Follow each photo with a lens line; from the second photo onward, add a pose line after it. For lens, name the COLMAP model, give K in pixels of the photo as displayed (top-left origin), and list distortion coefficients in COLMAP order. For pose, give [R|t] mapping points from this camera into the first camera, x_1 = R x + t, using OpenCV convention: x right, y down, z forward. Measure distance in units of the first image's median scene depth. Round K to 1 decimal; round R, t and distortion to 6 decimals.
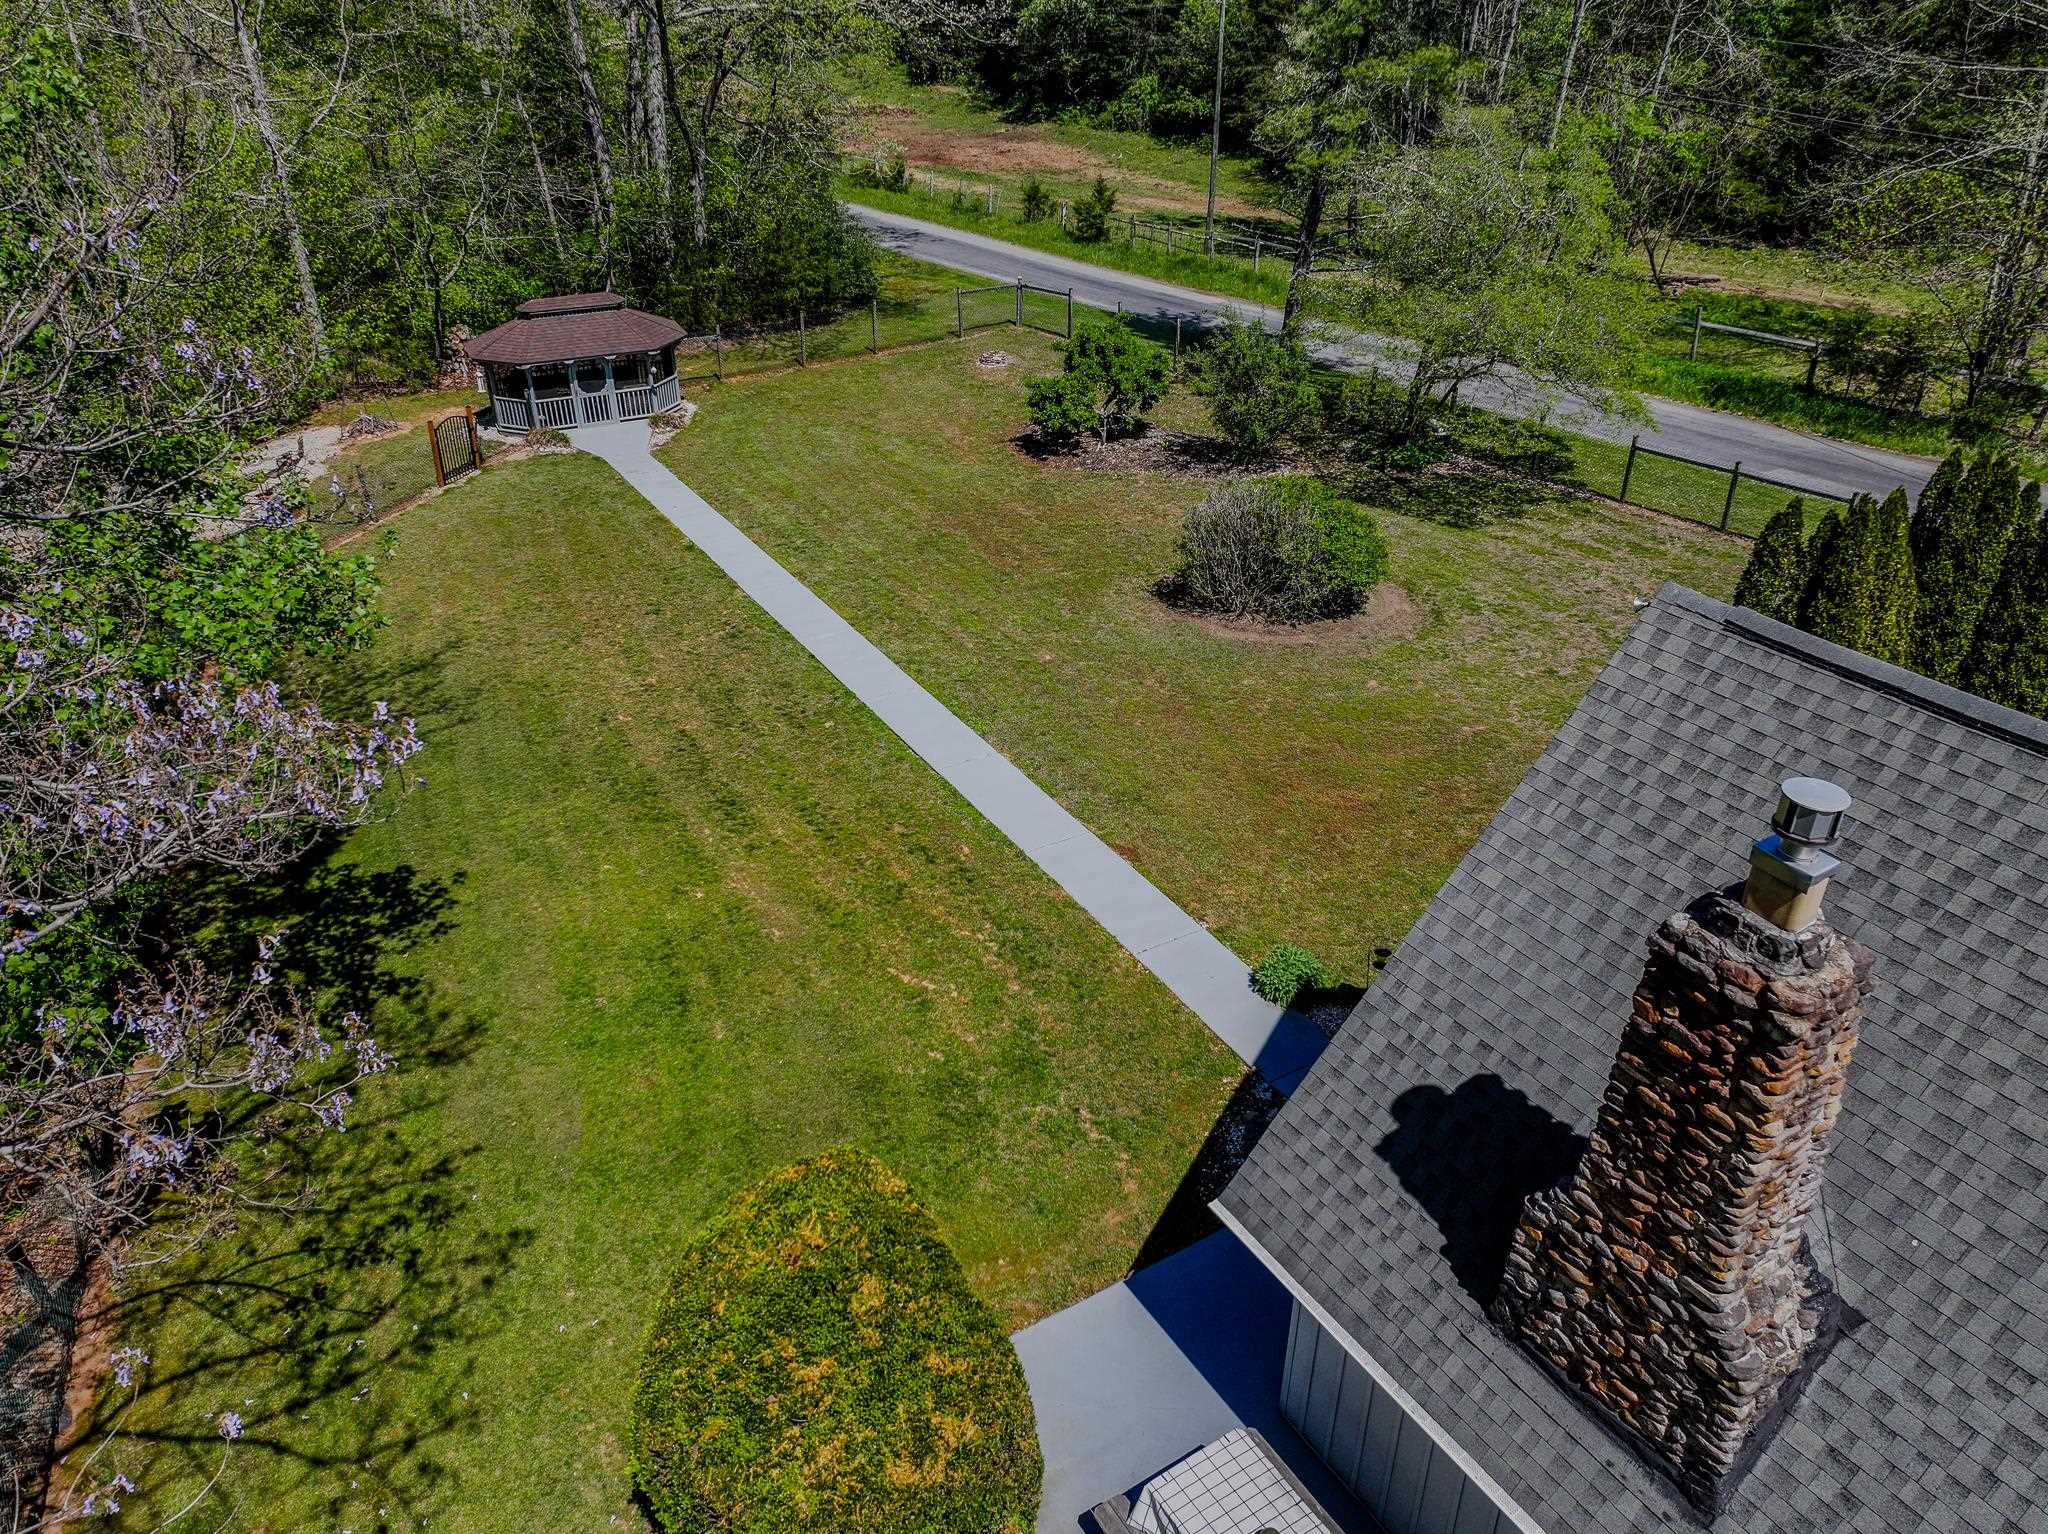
lens RADIAL K [[1439.8, 0, 1030.7], [0, 1439.8, 762.9], [0, 0, 1]] dist [0.002264, 0.000626]
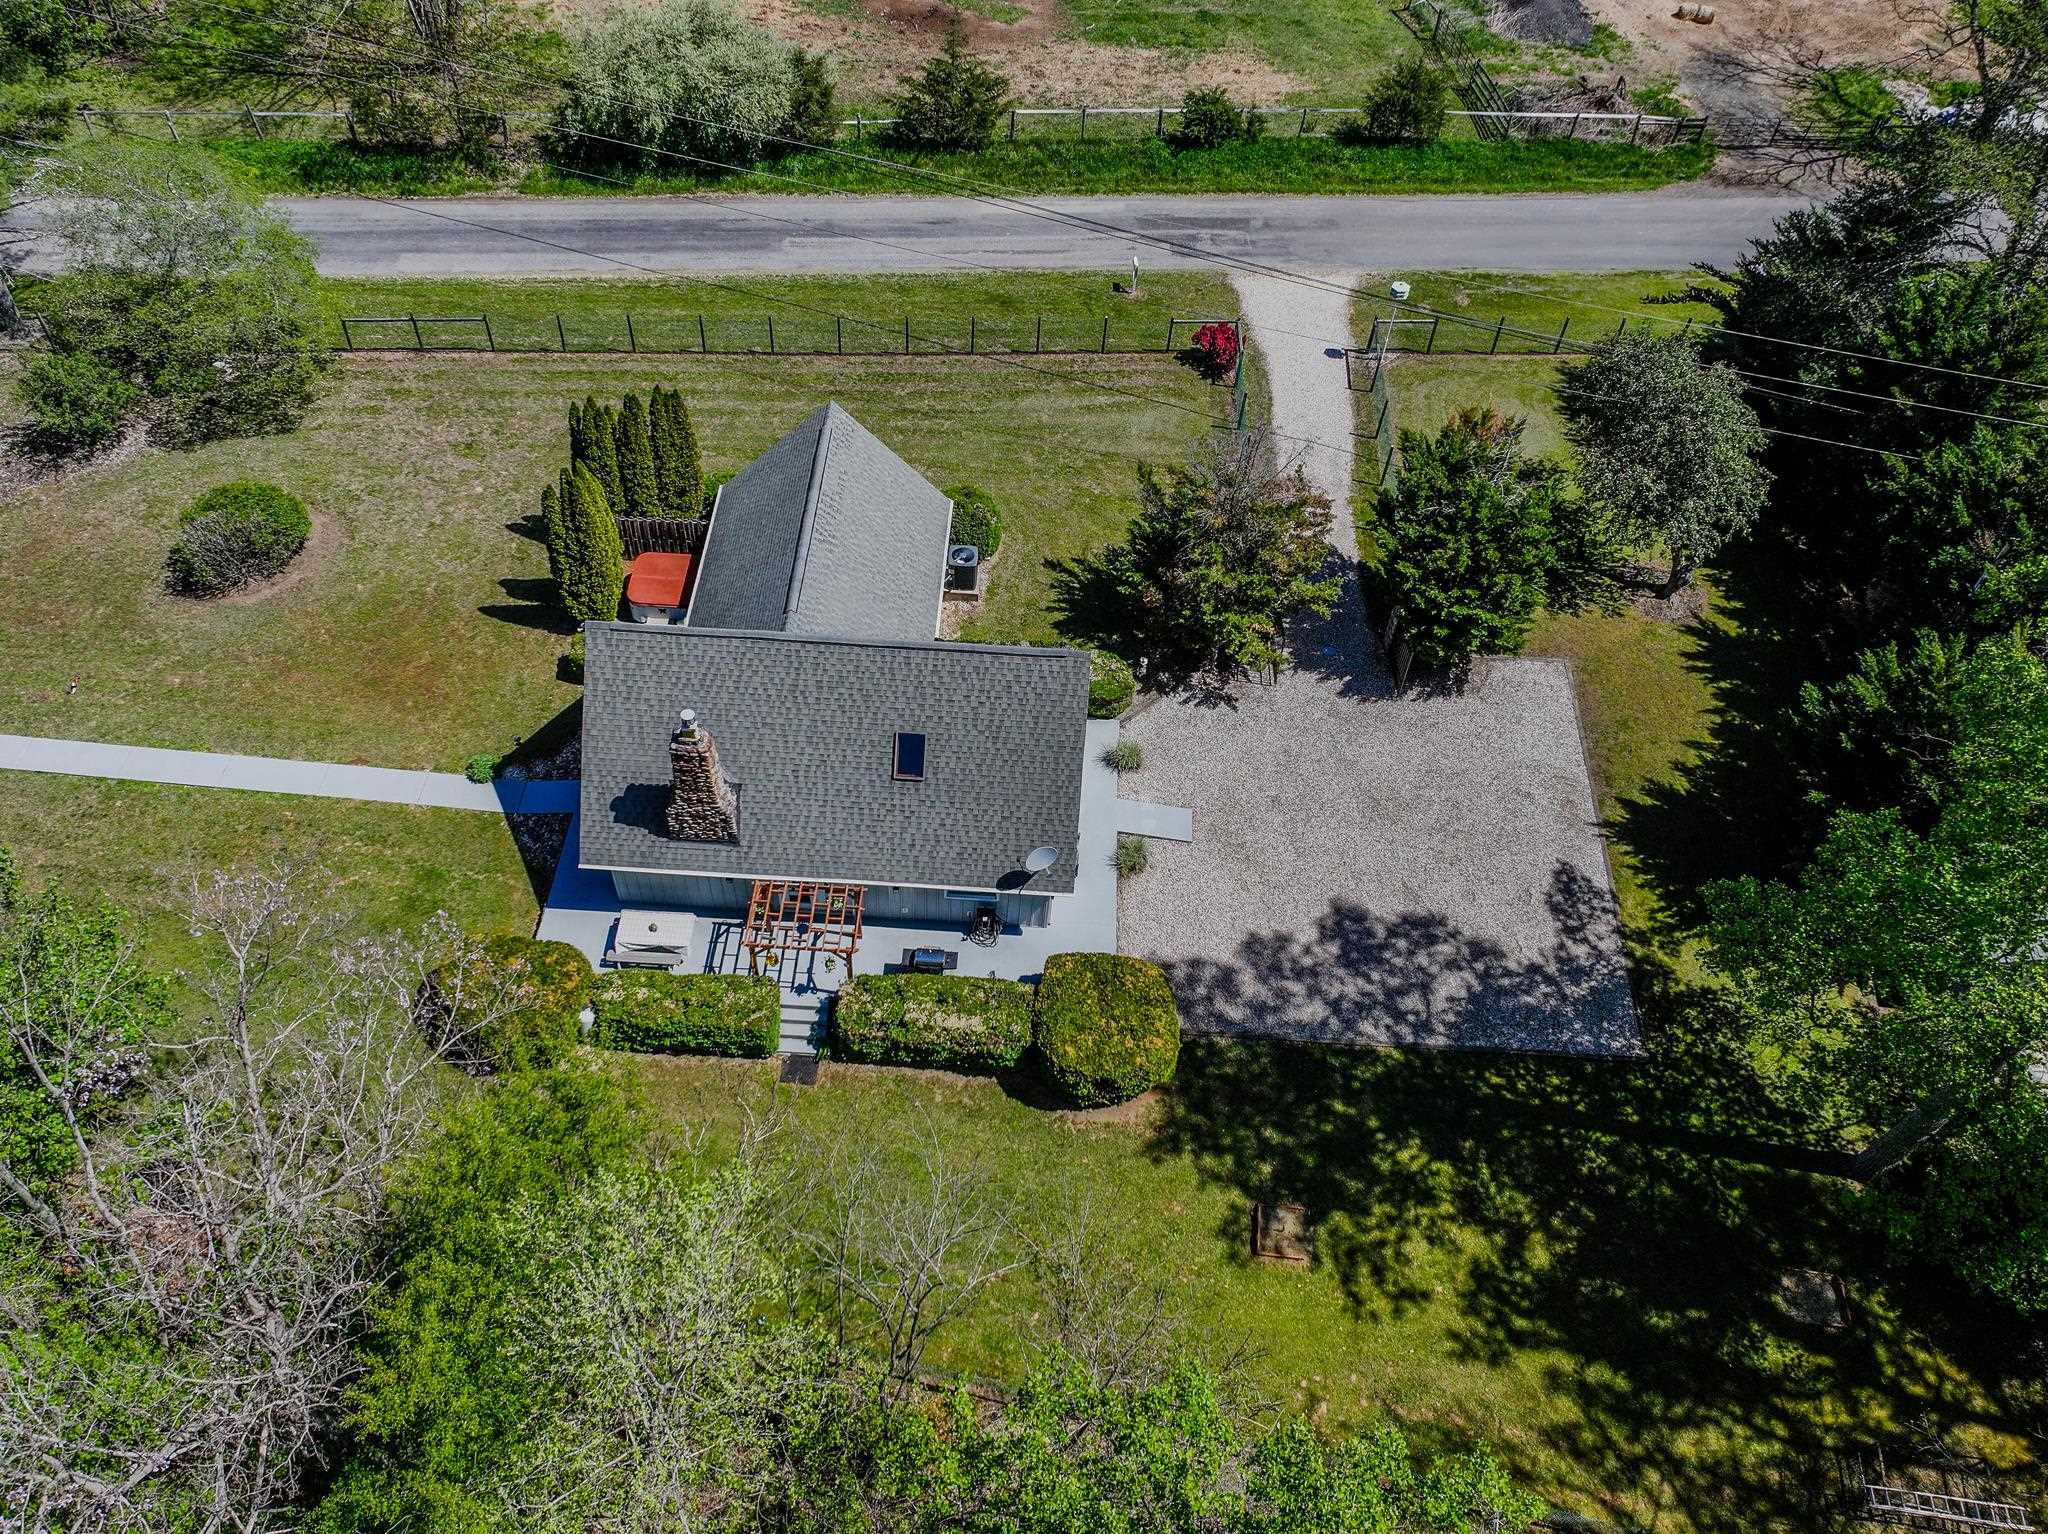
lens RADIAL K [[1556.4, 0, 1024.0], [0, 1556.4, 767.0], [0, 0, 1]] dist [0.000944, 0.000188]
pose [[0.565876, -0.626580, 0.535894, -0.505408], [0.359117, 0.772386, 0.523884, -0.646926], [-0.742172, -0.104005, 0.662090, -0.972437]]
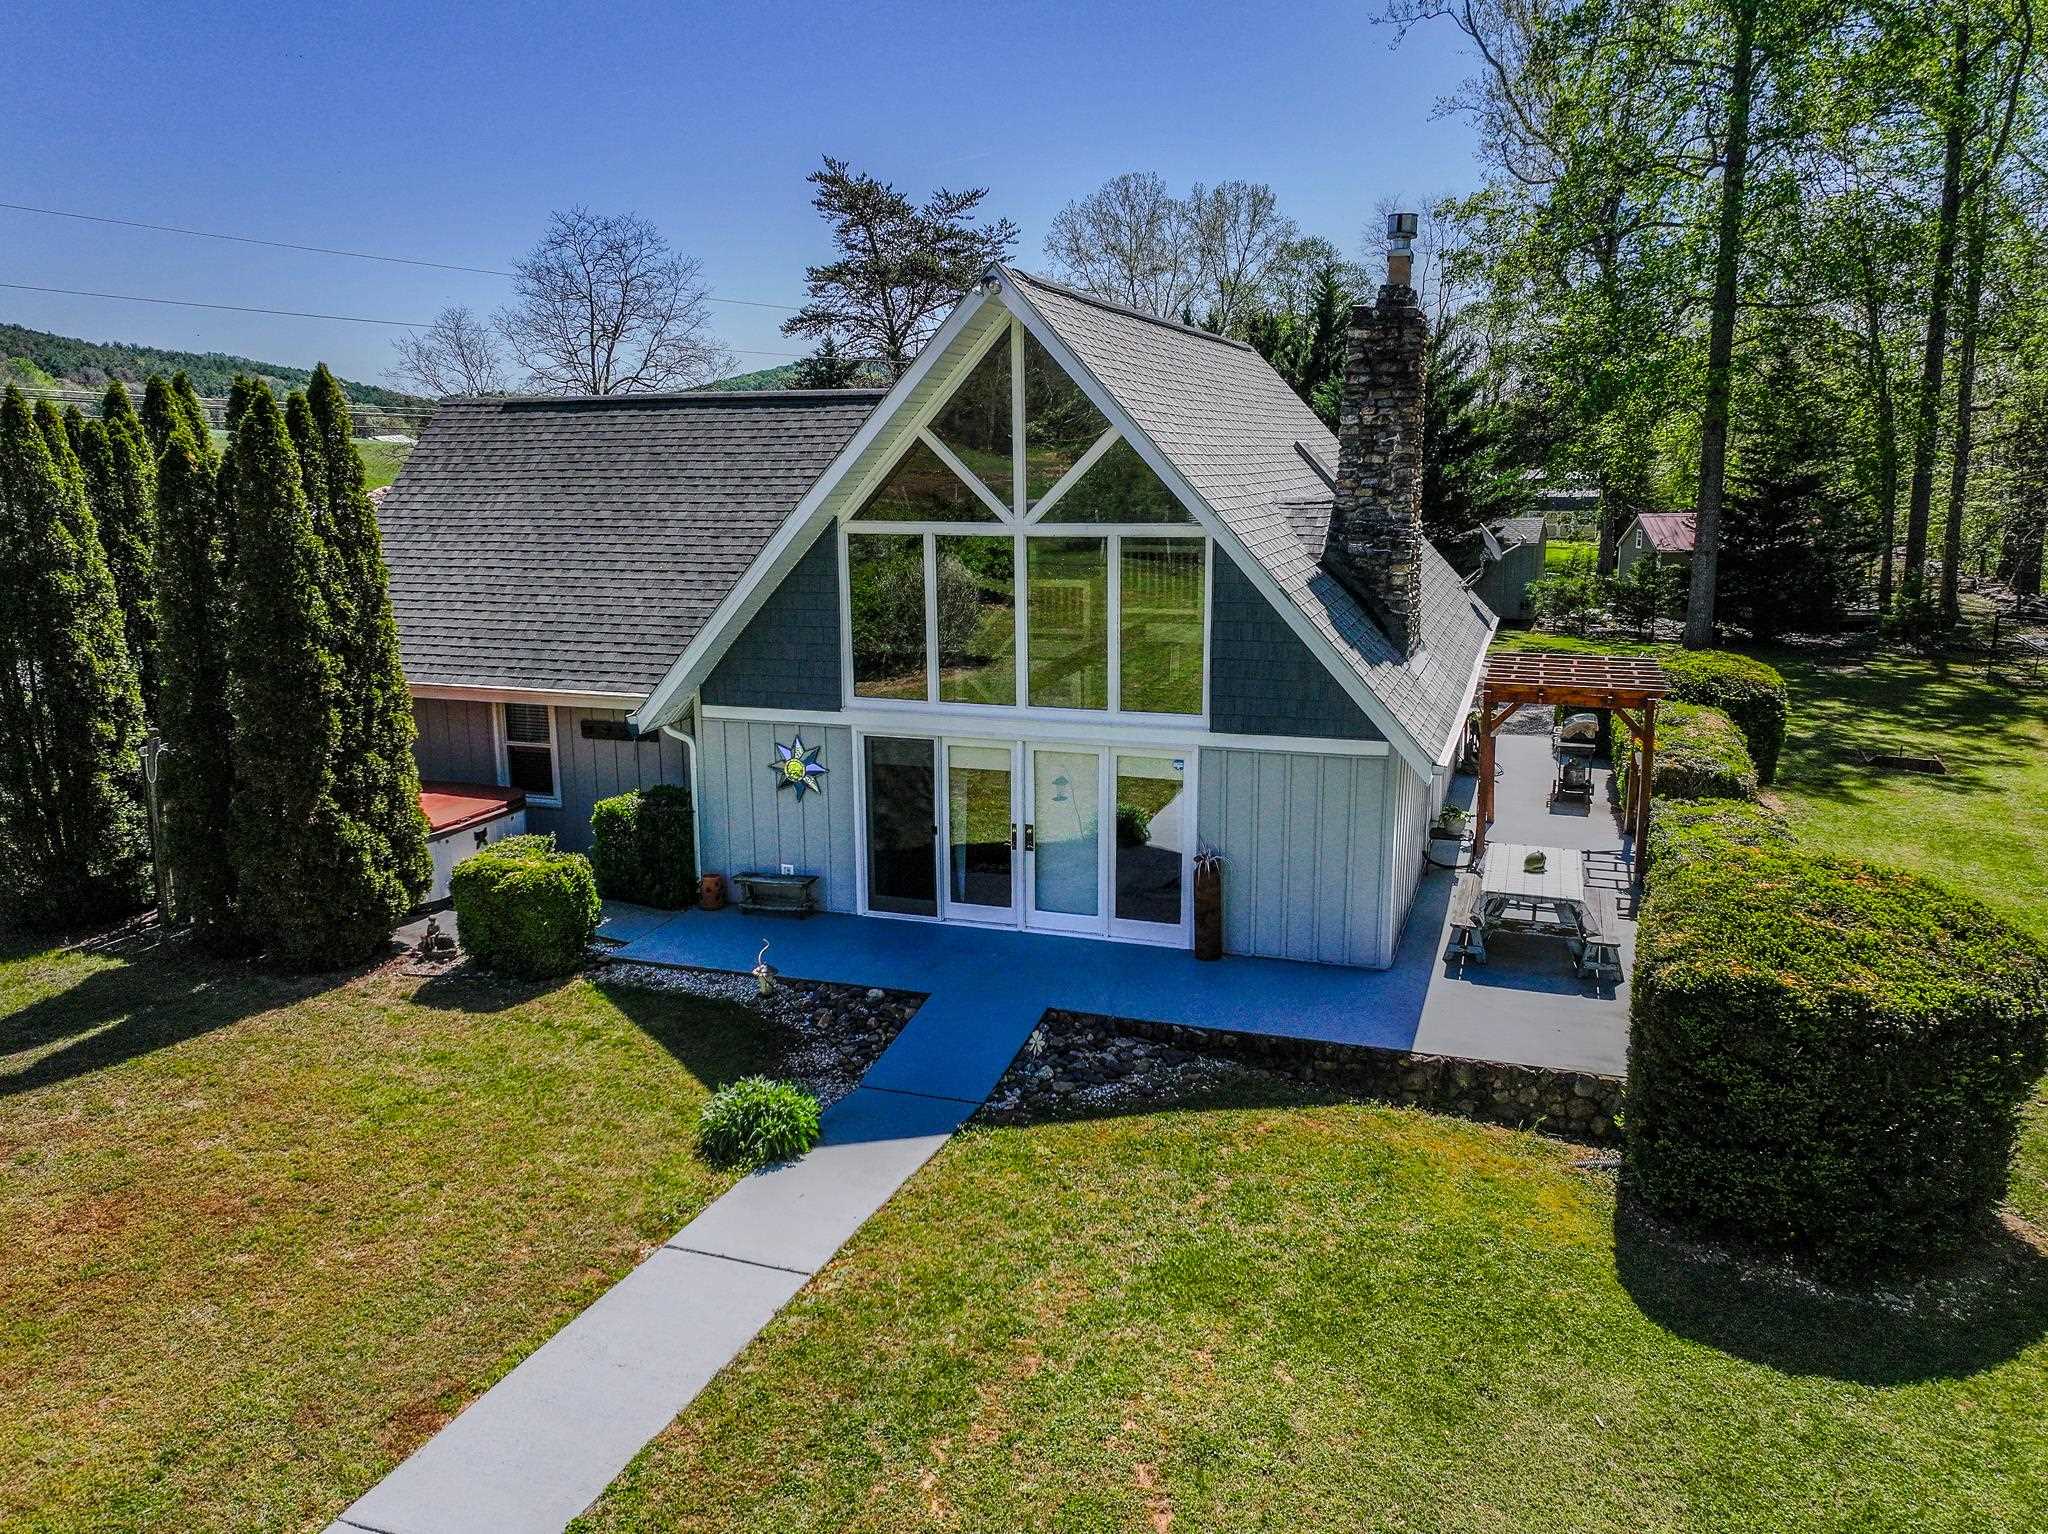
lens RADIAL K [[1467.2, 0, 1031.7], [0, 1467.2, 773.4], [0, 0, 1]] dist [0.003303, -0.001294]
pose [[-0.626235, -0.172903, 0.760220, -0.270932], [0.376228, 0.787026, 0.488920, -0.183278], [-0.682848, 0.592195, -0.427812, 0.859560]]
